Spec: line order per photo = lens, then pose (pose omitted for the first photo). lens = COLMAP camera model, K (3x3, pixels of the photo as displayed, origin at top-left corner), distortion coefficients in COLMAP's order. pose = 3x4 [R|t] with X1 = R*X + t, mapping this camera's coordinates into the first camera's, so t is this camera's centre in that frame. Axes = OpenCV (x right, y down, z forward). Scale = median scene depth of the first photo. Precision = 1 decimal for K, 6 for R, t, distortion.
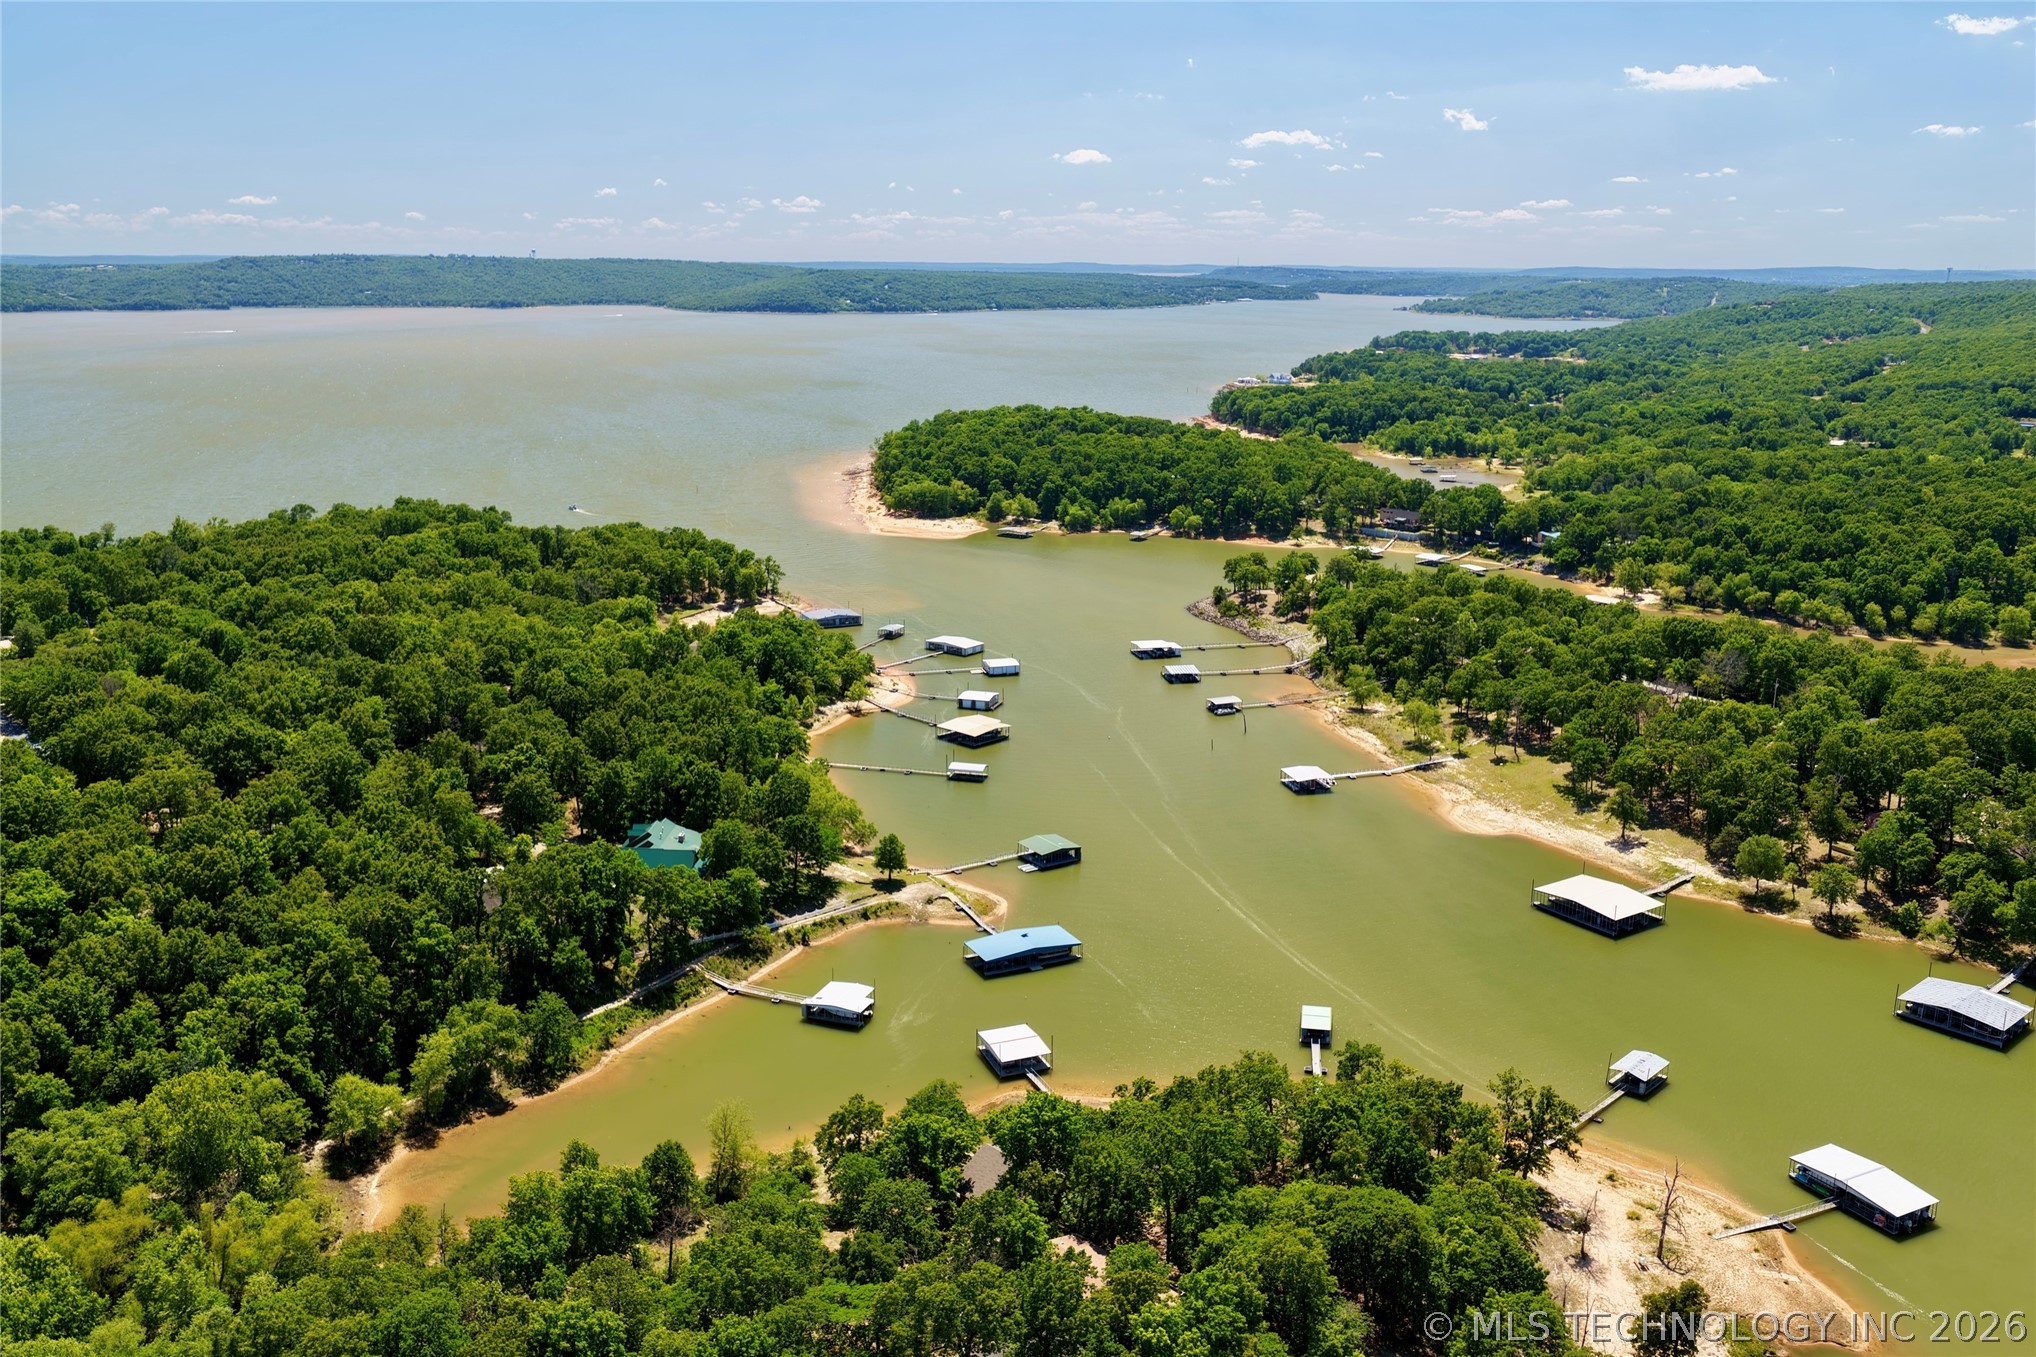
lens RADIAL K [[1680.9, 0, 1021.6], [0, 1680.9, 674.1], [0, 0, 1]] dist [-0.014980, 0.037185]
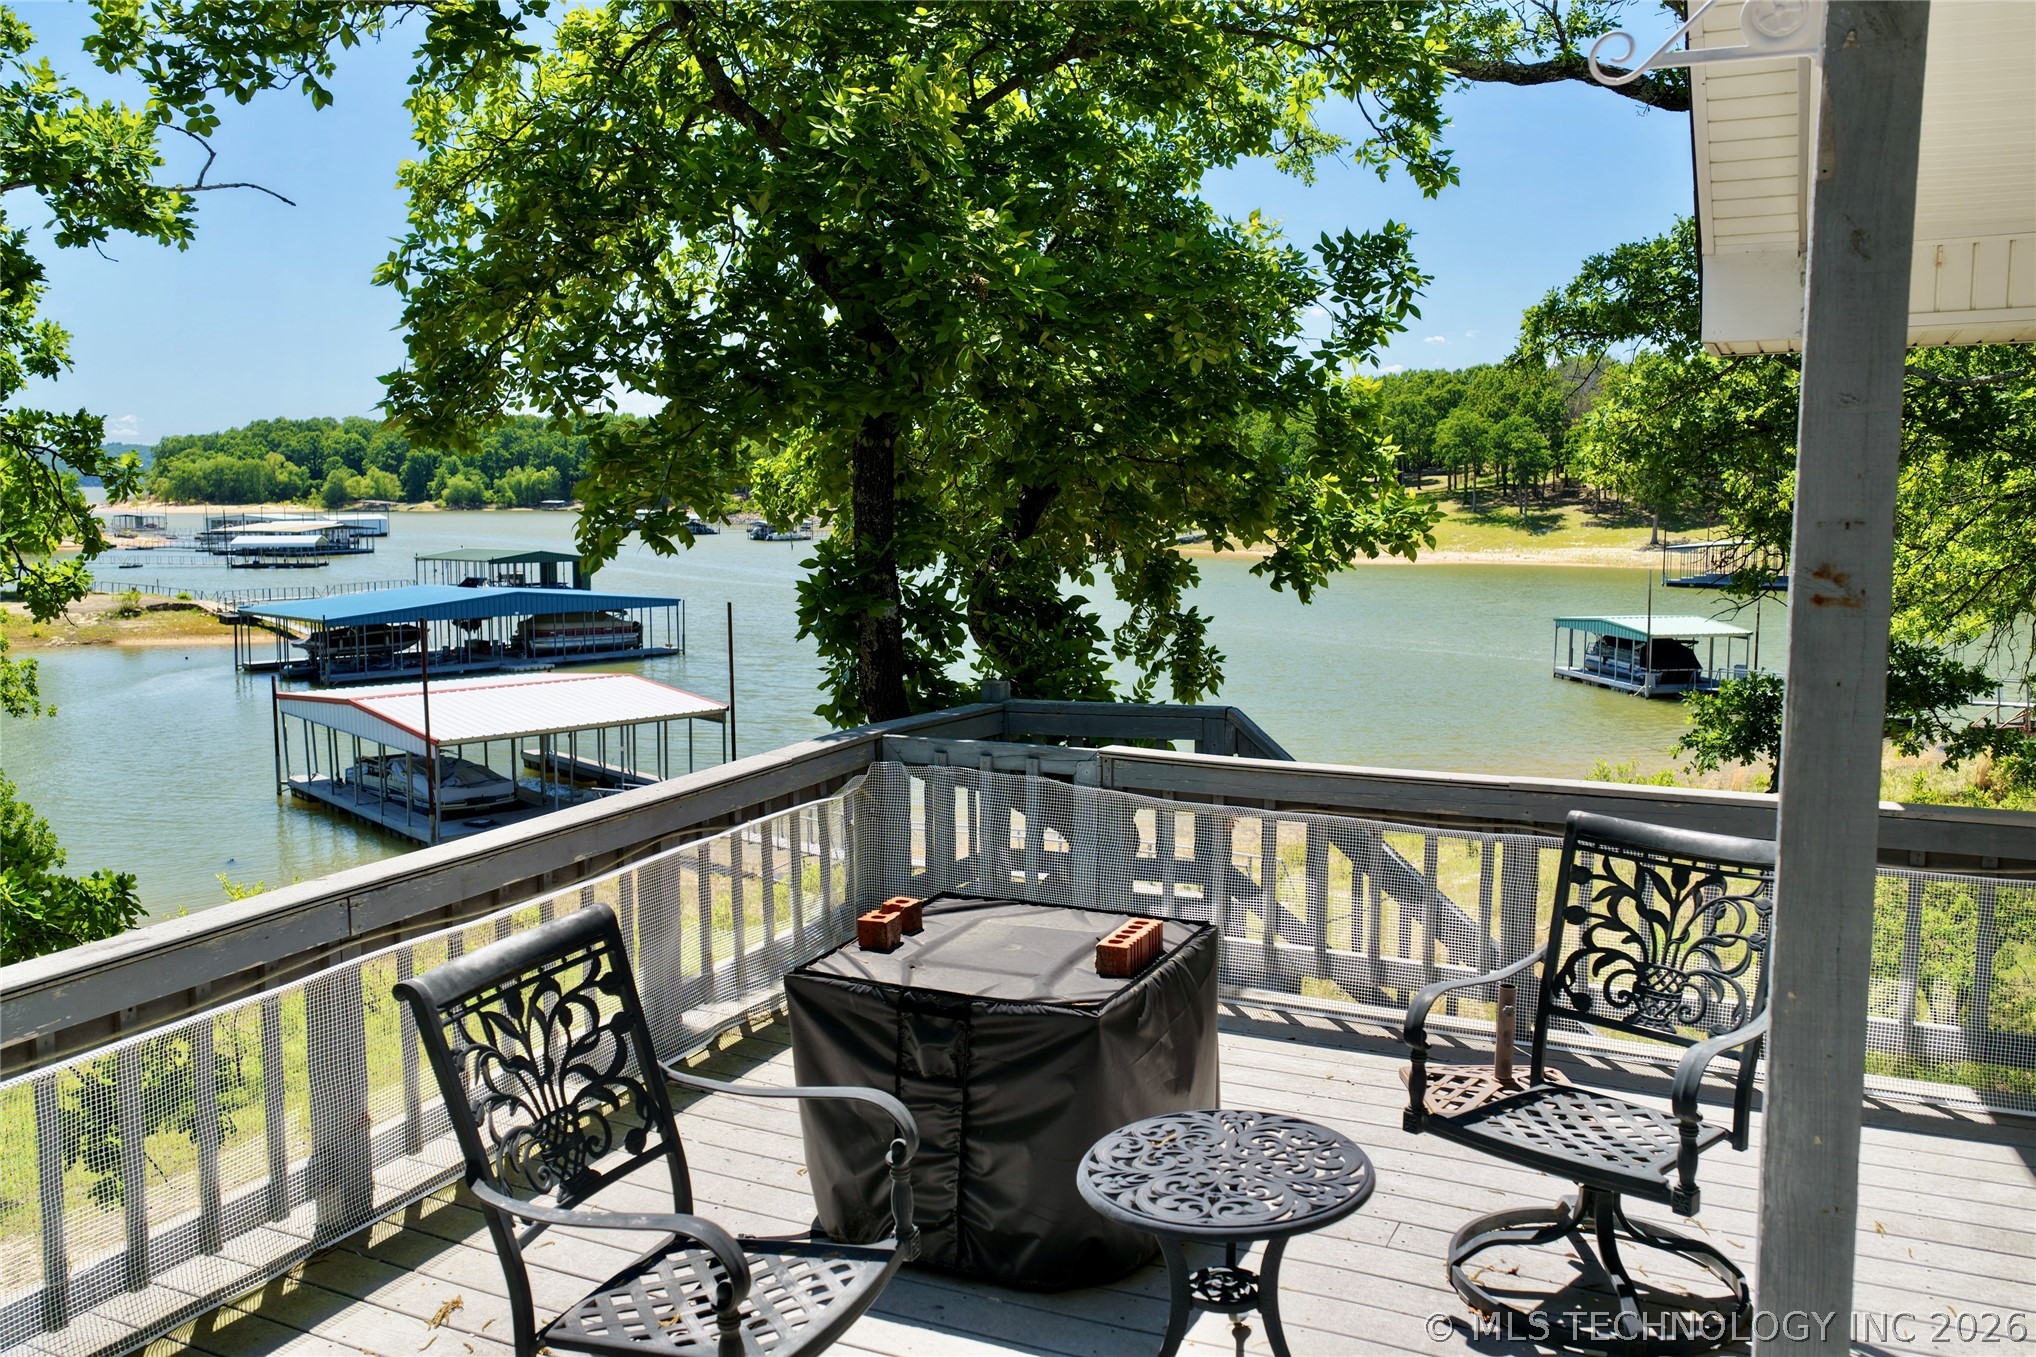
lens RADIAL K [[1680.9, 0, 1011.0], [0, 1680.9, 681.0], [0, 0, 1]] dist [-0.014980, 0.037185]
pose [[0.933401, -0.049931, 0.355345, -0.010453], [0.093486, 0.989912, -0.106467, 0.149546], [-0.346444, 0.132596, 0.928652, 0.507027]]
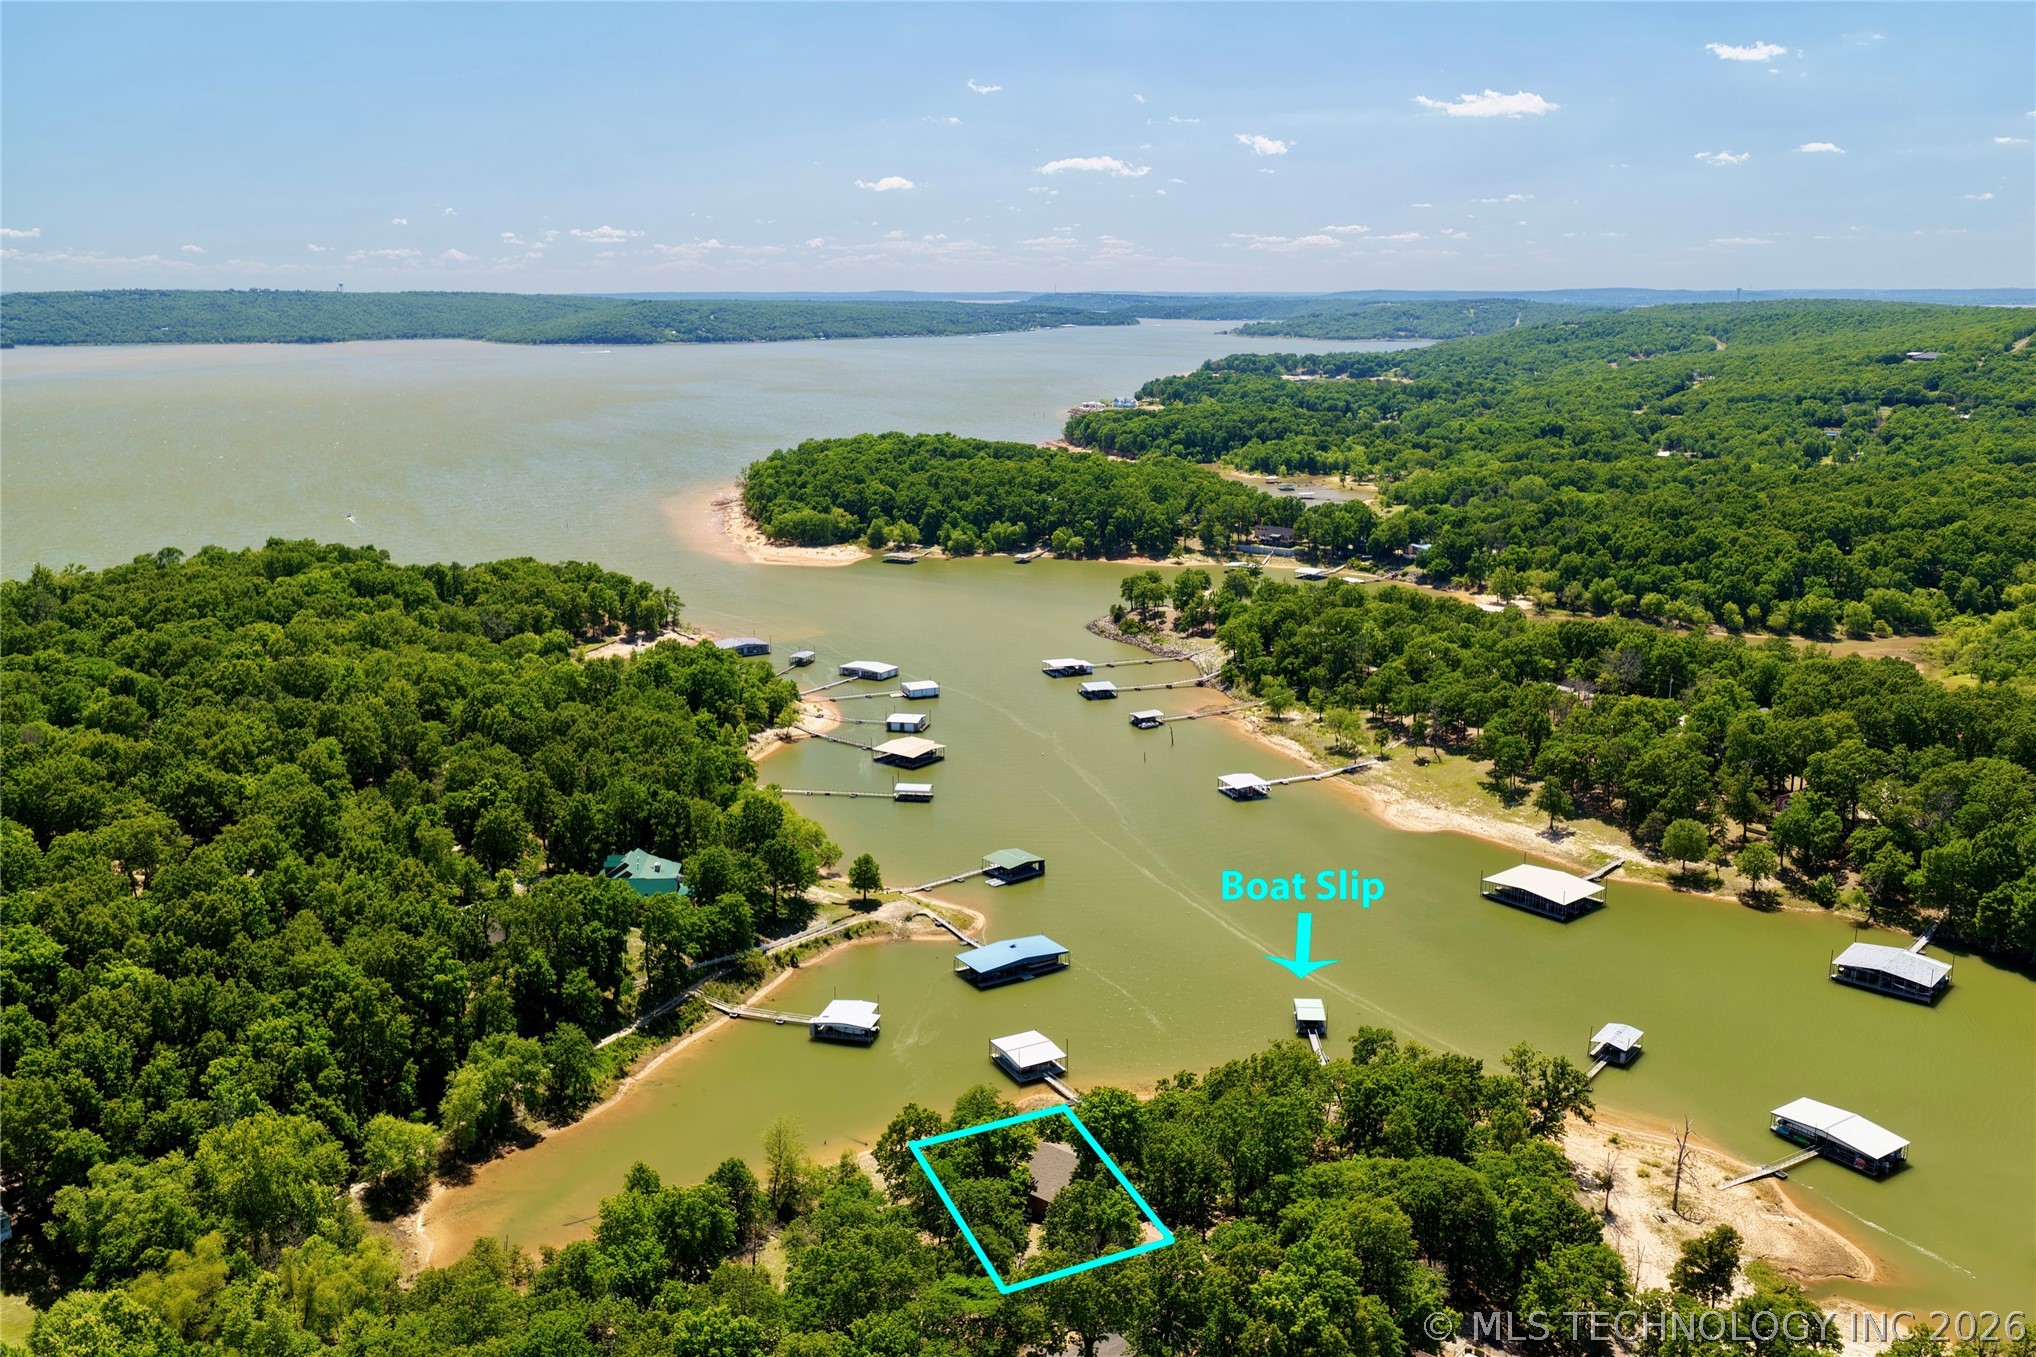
lens RADIAL K [[1680.9, 0, 1019.1], [0, 1680.9, 677.0], [0, 0, 1]] dist [-0.014980, 0.037185]
pose [[0.994368, -0.033130, 0.100675, -0.065648], [0.034542, 0.999327, -0.012308, 0.003173], [-0.100199, 0.015716, 0.994843, -0.014537]]
